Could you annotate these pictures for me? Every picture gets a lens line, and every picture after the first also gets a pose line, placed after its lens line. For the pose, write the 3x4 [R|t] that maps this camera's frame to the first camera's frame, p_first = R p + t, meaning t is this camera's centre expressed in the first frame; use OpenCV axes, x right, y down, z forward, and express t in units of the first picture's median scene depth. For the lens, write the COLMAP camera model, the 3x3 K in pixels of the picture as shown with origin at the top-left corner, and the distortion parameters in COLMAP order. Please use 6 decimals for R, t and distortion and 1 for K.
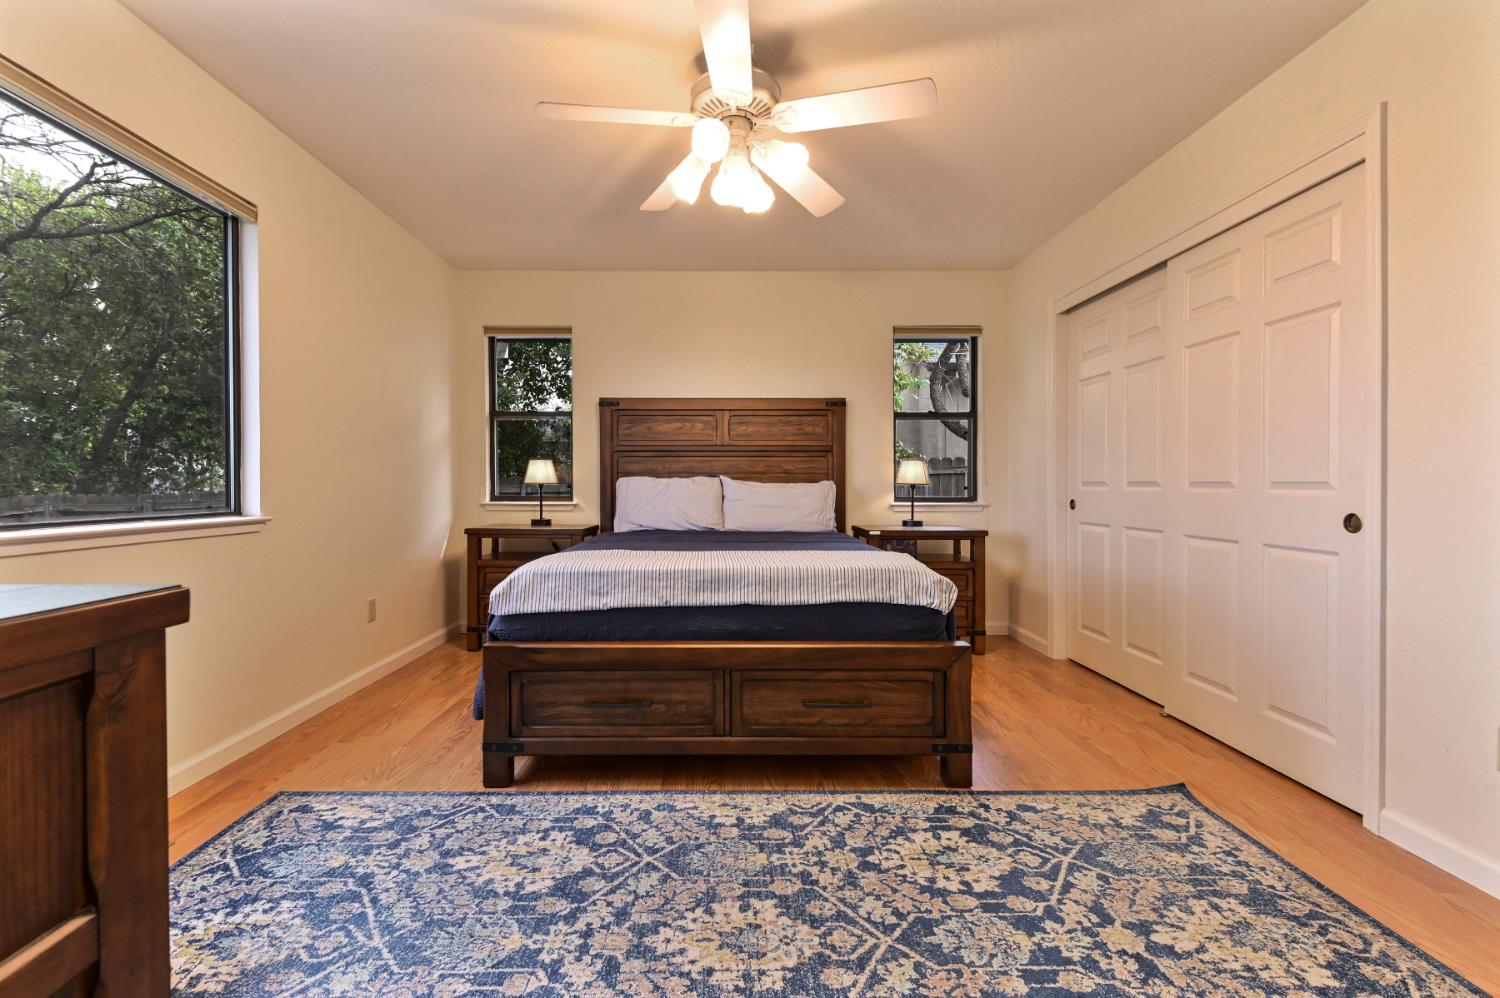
lens RADIAL K [[656.5, 0, 696.5], [0, 656.5, 484.7], [0, 0, 1]] dist [0.019379, -0.010381]
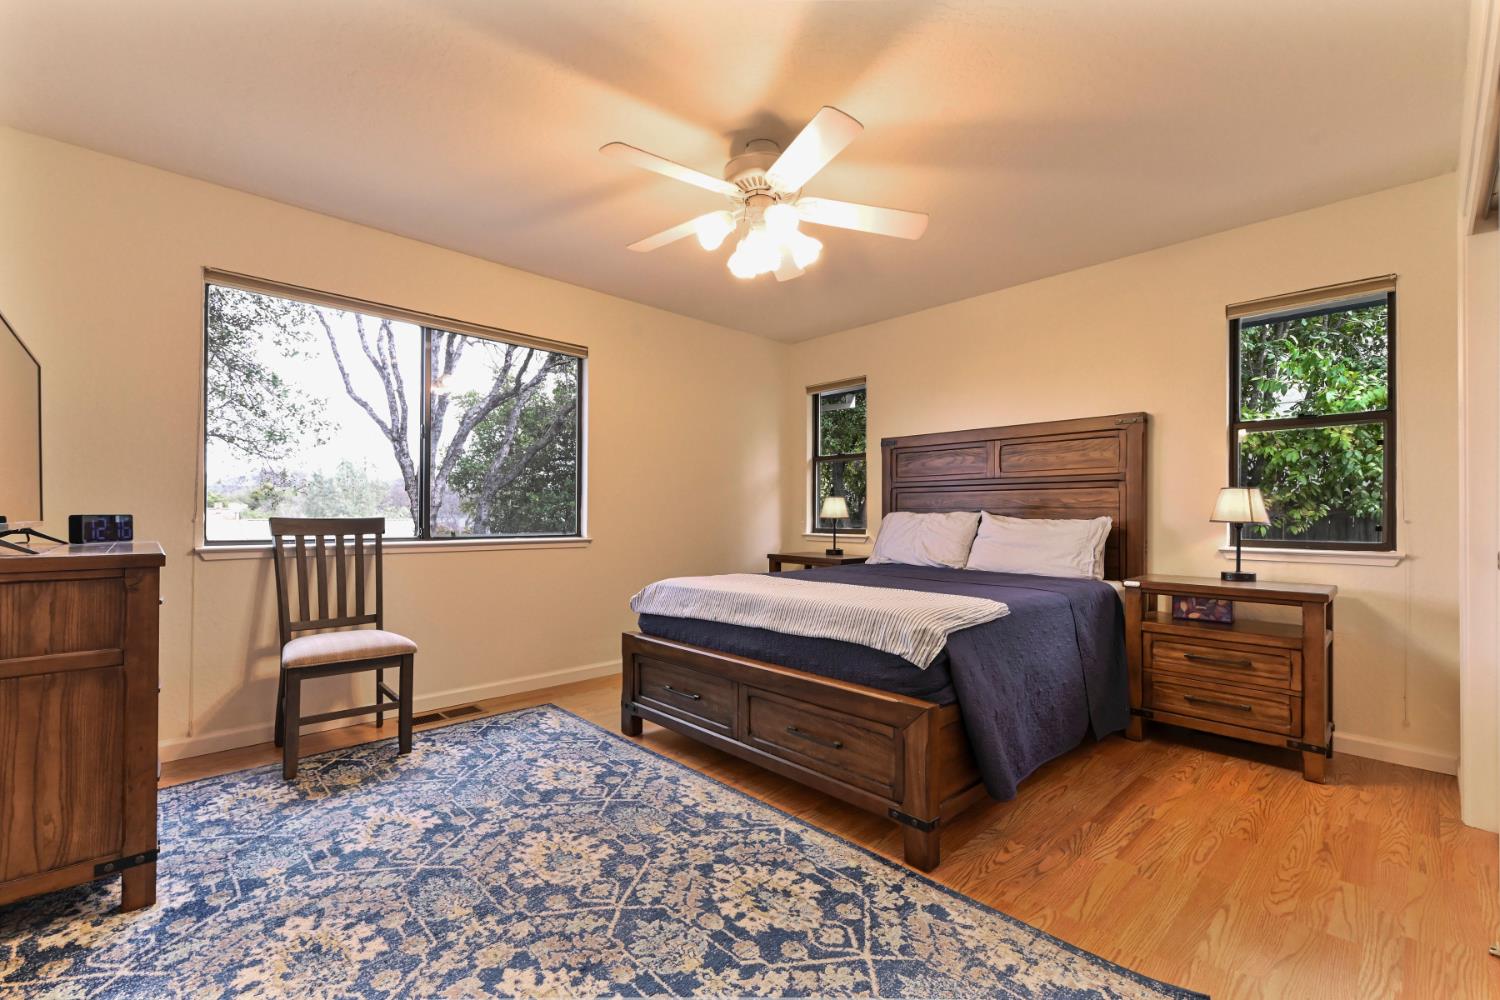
lens RADIAL K [[636.9, 0, 758.3], [0, 636.9, 508.5], [0, 0, 1]] dist [0.019729, -0.009961]
pose [[0.694733, -0.004790, -0.719252, 0.962040], [-0.005282, 0.999917, -0.011760, -0.009619], [0.719249, 0.011969, 0.694650, 0.276566]]
